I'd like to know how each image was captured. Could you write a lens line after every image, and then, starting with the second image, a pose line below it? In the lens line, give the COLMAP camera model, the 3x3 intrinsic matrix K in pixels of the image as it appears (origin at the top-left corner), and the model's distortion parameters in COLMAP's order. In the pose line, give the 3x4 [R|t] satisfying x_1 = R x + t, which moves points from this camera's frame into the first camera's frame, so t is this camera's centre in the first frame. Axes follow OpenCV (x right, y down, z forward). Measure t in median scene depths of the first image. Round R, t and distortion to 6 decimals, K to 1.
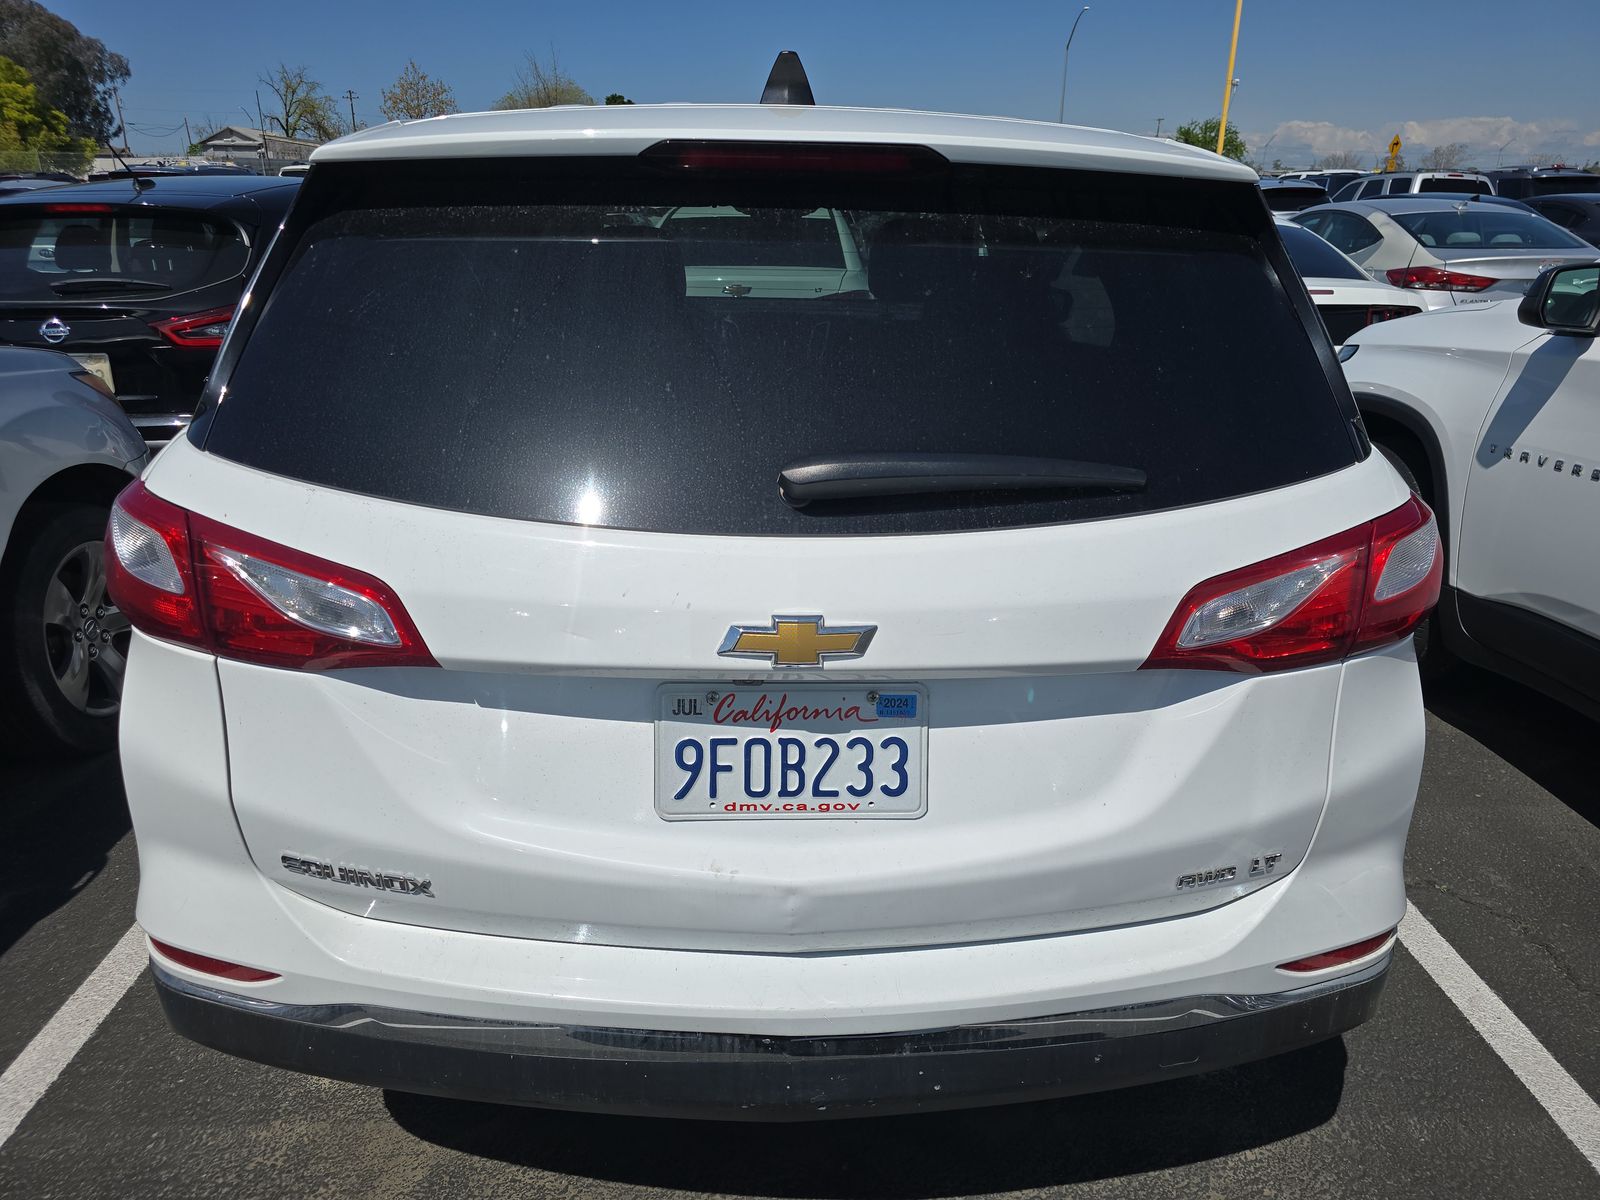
lens RADIAL K [[1078.2, 0, 815.0], [0, 1078.2, 596.4], [0, 0, 1]] dist [0.040327, -0.025234]
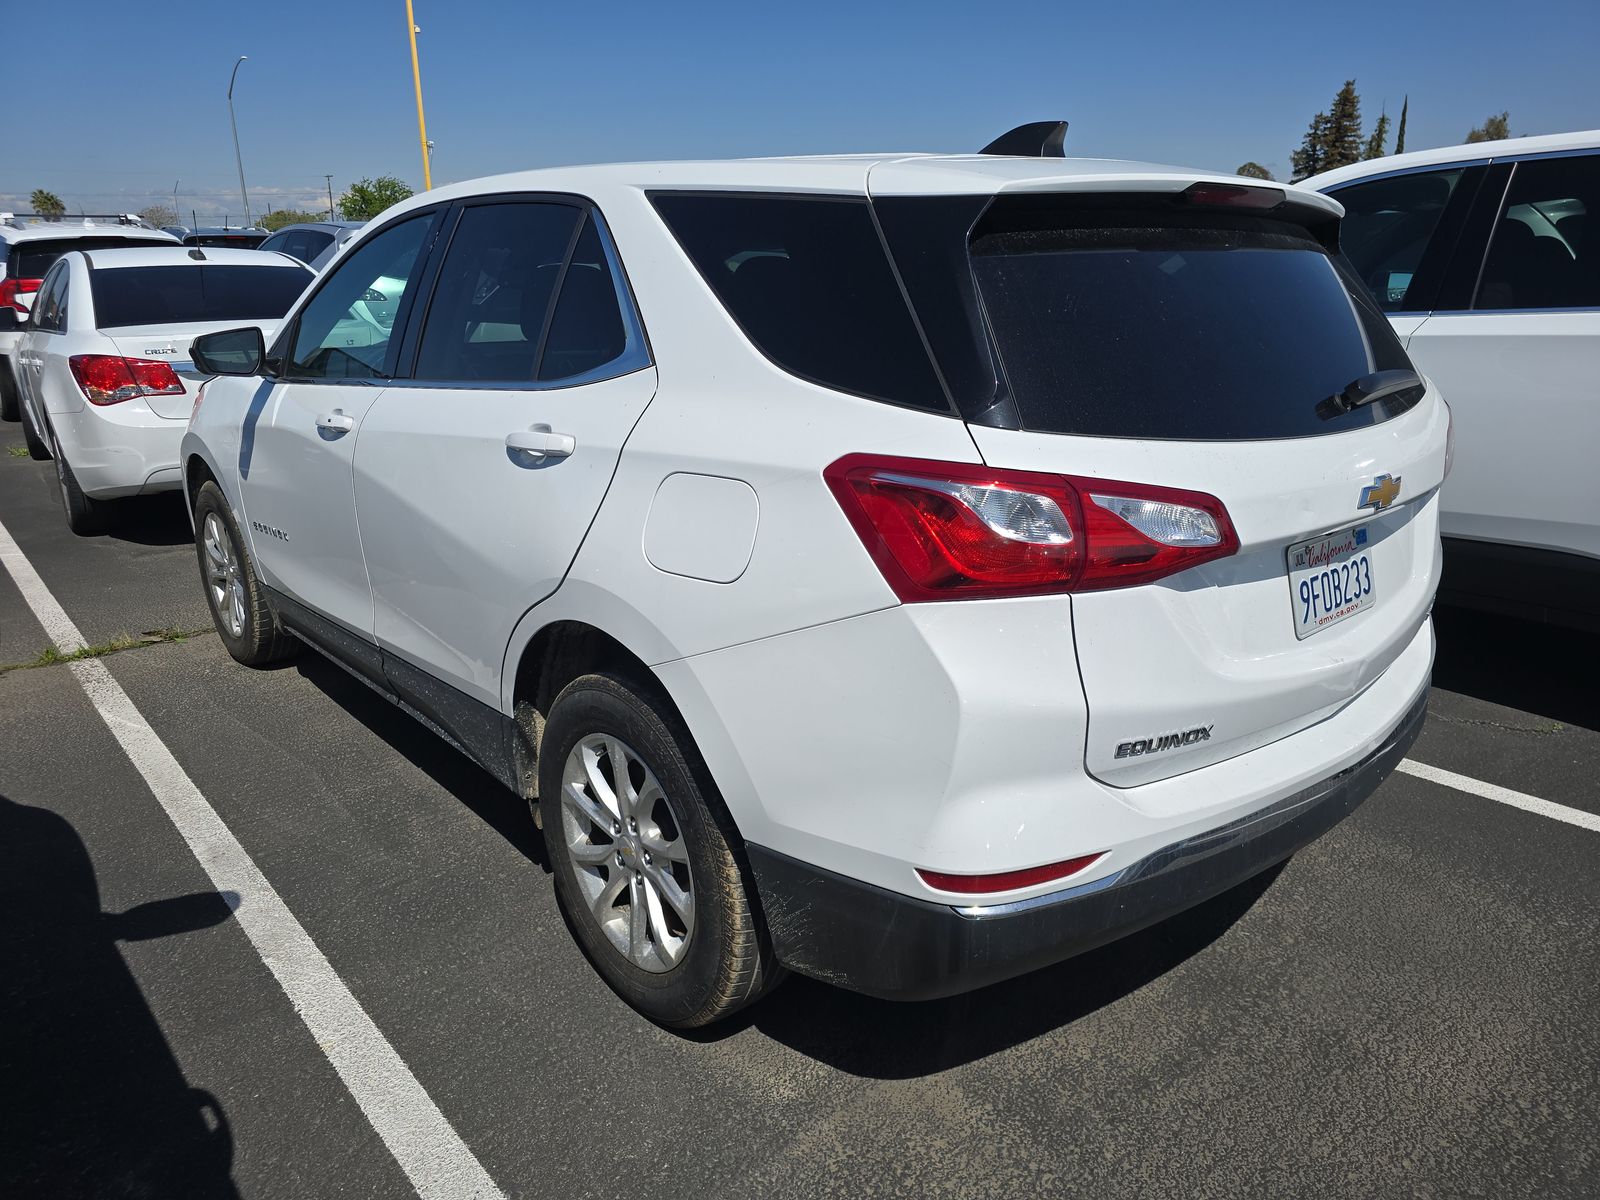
lens RADIAL K [[1078.2, 0, 815.0], [0, 1078.2, 596.4], [0, 0, 1]] dist [0.040327, -0.025234]
pose [[0.771759, -0.198450, 0.604157, -1.518584], [0.226492, 0.973537, 0.030458, -0.043606], [-0.594213, 0.113331, 0.796283, 0.212938]]
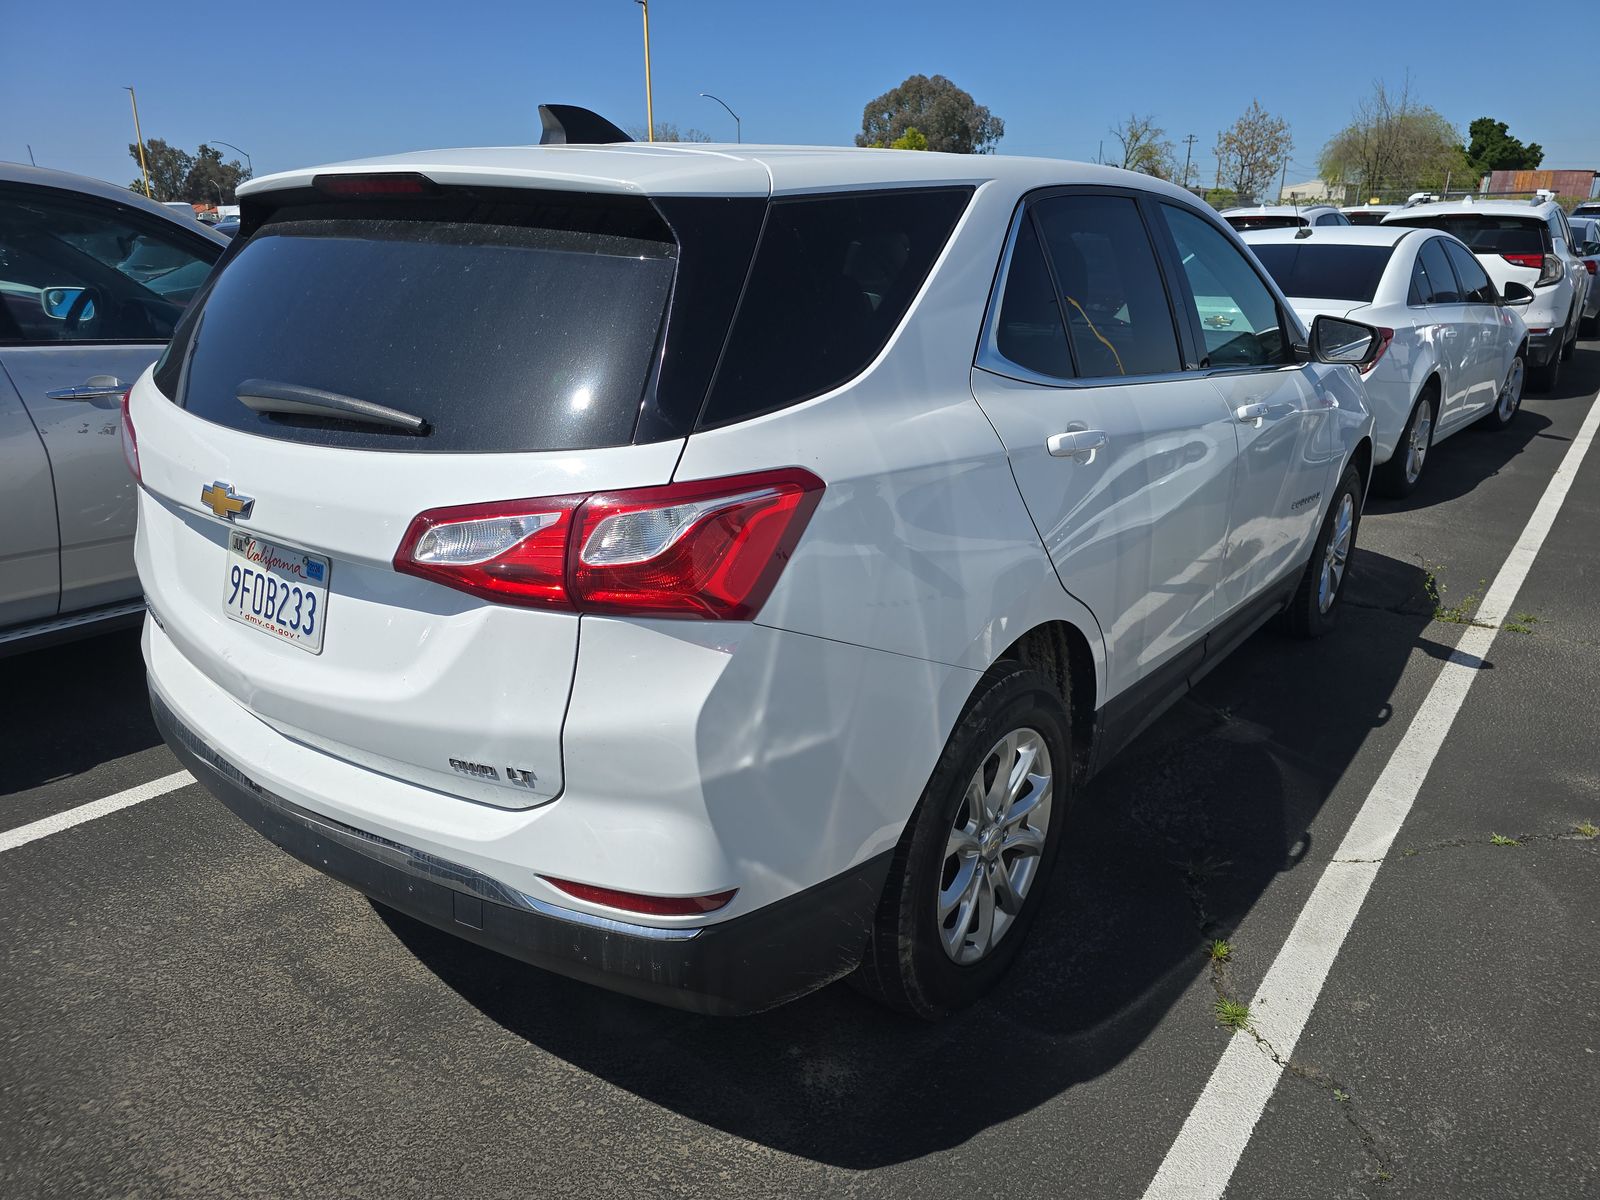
lens RADIAL K [[1078.2, 0, 815.0], [0, 1078.2, 596.4], [0, 0, 1]] dist [0.040327, -0.025234]
pose [[0.772900, 0.196498, -0.603335, 1.425608], [-0.215192, 0.975664, 0.042090, -0.064169], [0.596923, 0.097302, 0.796376, 0.267596]]
